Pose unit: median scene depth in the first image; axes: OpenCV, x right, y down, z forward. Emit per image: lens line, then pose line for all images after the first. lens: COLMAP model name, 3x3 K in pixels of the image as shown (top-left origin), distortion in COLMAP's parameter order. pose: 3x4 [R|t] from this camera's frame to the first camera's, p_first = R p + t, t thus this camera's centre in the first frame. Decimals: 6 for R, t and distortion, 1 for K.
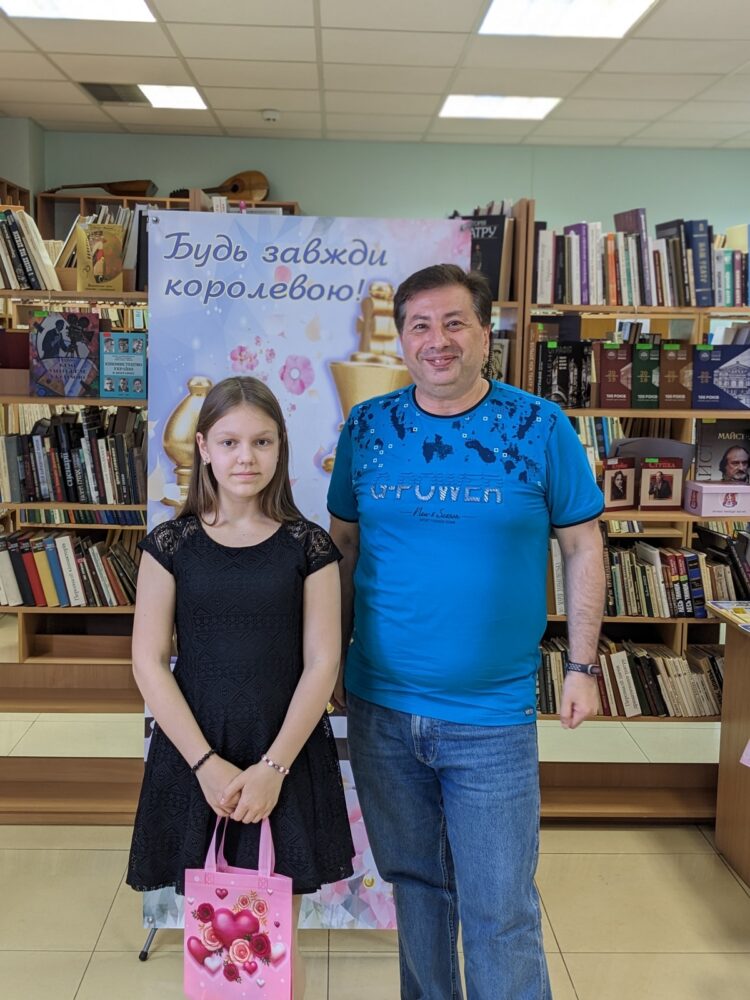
lens RADIAL K [[1177.1, 0, 382.3], [0, 1177.1, 484.8], [0, 0, 1]] dist [0.012453, 0.000000]
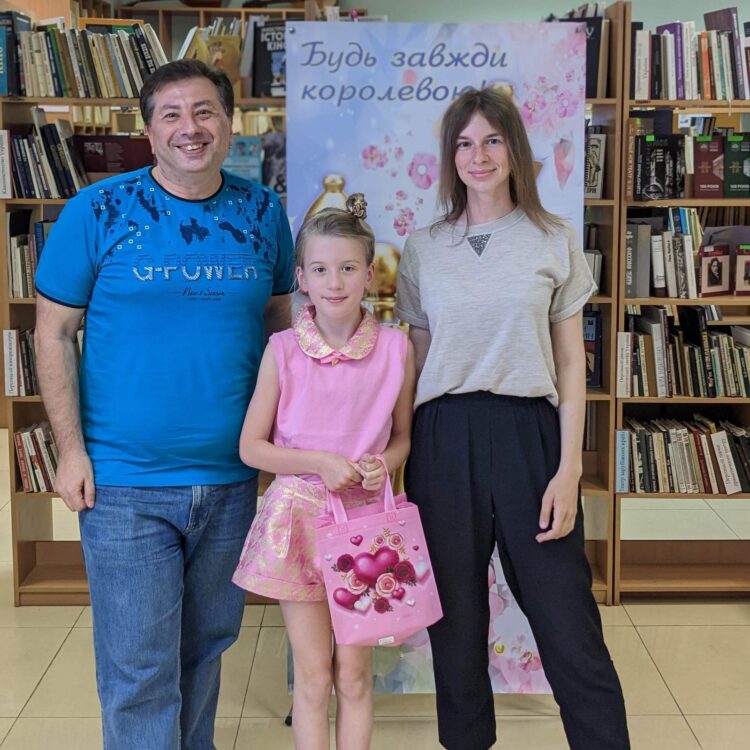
lens RADIAL K [[1178.4, 0, 380.7], [0, 1178.4, 262.6], [0, 0, 1]] dist [0.021264, 0.000000]
pose [[0.999404, -0.019177, -0.028692, -0.065750], [0.018548, 0.999585, -0.022019, 0.010136], [0.029102, 0.021474, 0.999346, -0.055189]]
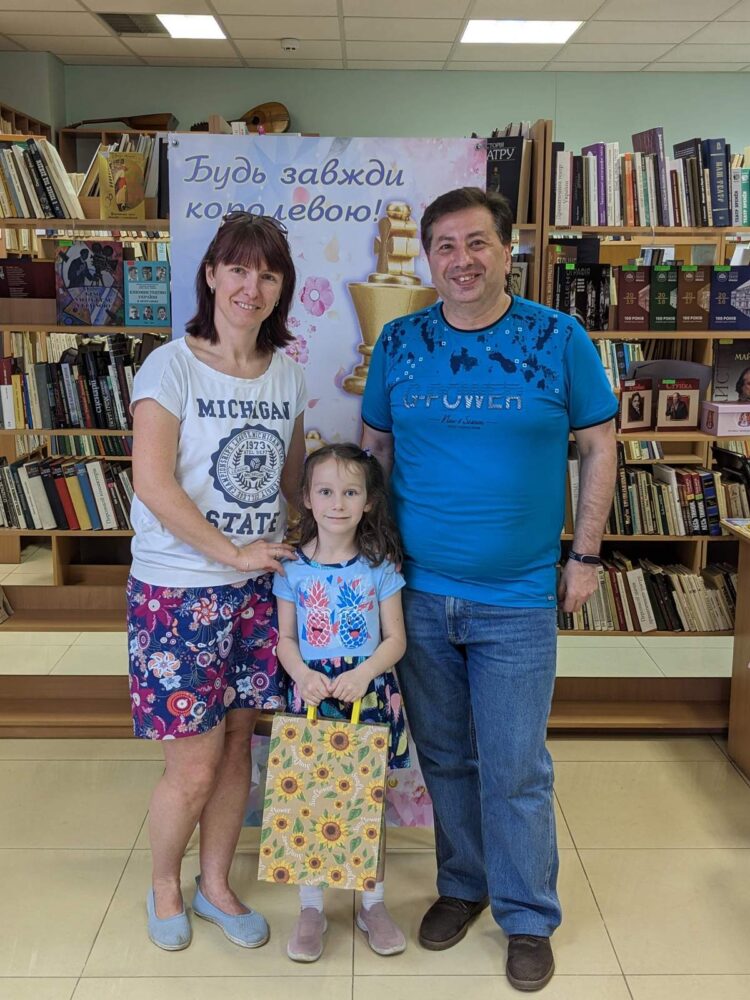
lens RADIAL K [[1177.1, 0, 391.5], [0, 1177.1, 512.7], [0, 0, 1]] dist [0.012453, 0.000000]
pose [[0.999797, -0.009223, -0.017888, 0.007156], [0.010453, 0.997496, 0.069944, 0.018661], [0.017198, -0.070117, 0.997390, -0.025052]]
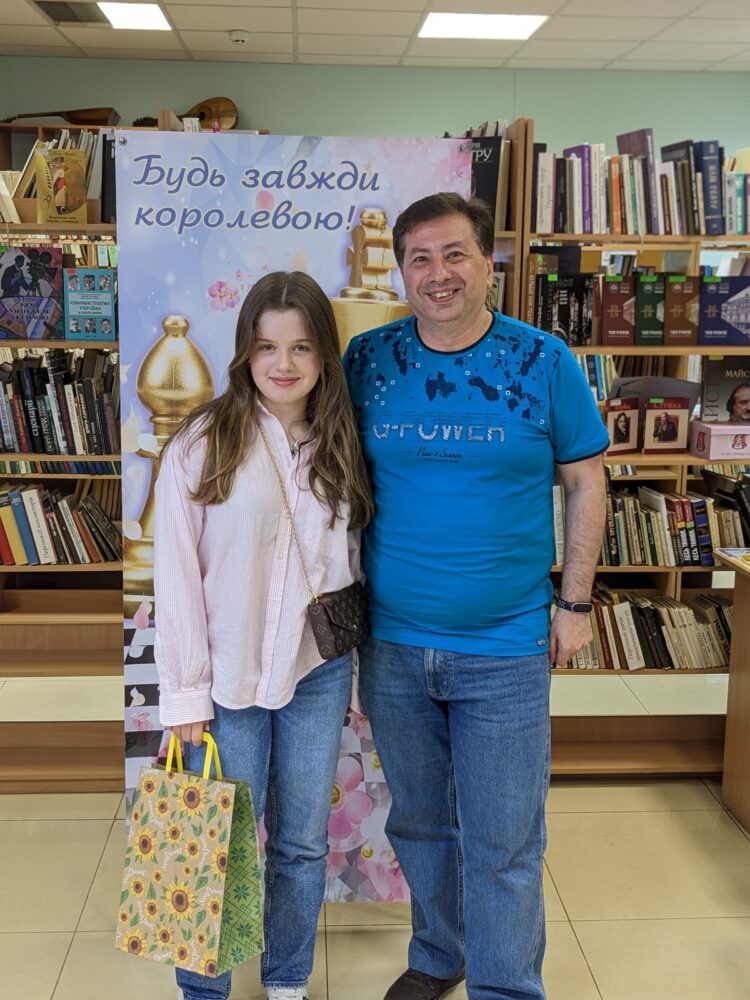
lens RADIAL K [[1177.1, 0, 383.1], [0, 1177.1, 494.0], [0, 0, 1]] dist [0.012453, 0.000000]
pose [[0.999573, -0.013627, 0.025839, -0.015673], [0.012095, 0.998210, 0.058565, -0.004094], [-0.026591, -0.058227, 0.997949, 0.061097]]
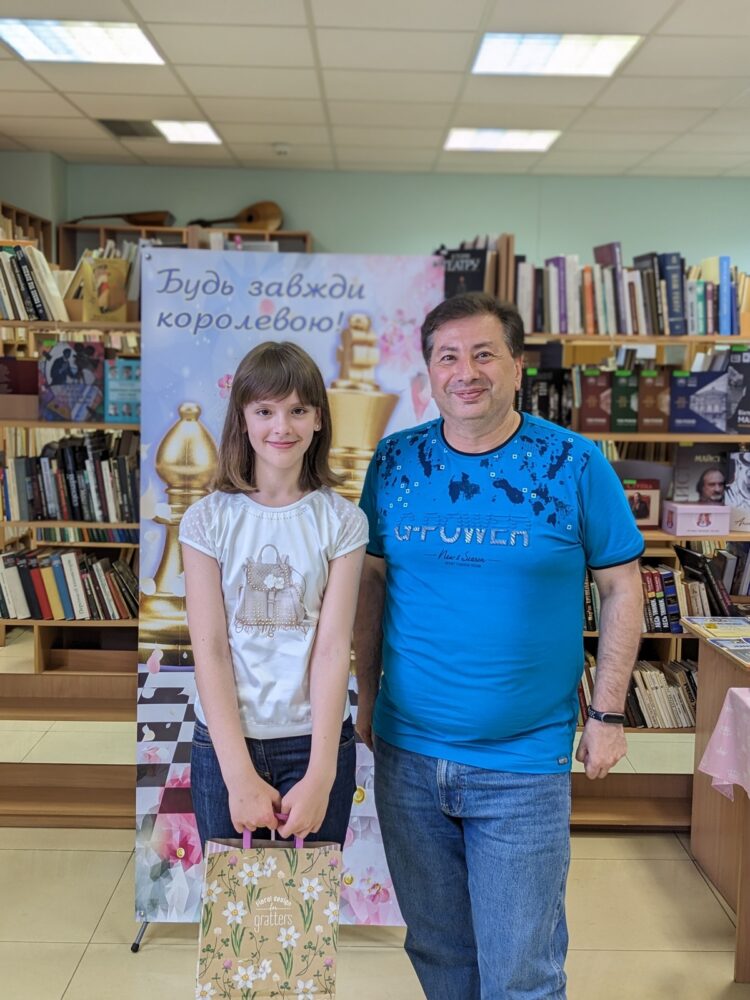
lens RADIAL K [[1177.1, 0, 389.1], [0, 1177.1, 491.1], [0, 0, 1]] dist [0.012453, 0.000000]
pose [[0.999743, 0.001310, -0.022647, 0.039602], [-0.001613, 0.999909, -0.013357, 0.001706], [0.022628, 0.013390, 0.999654, -0.049525]]
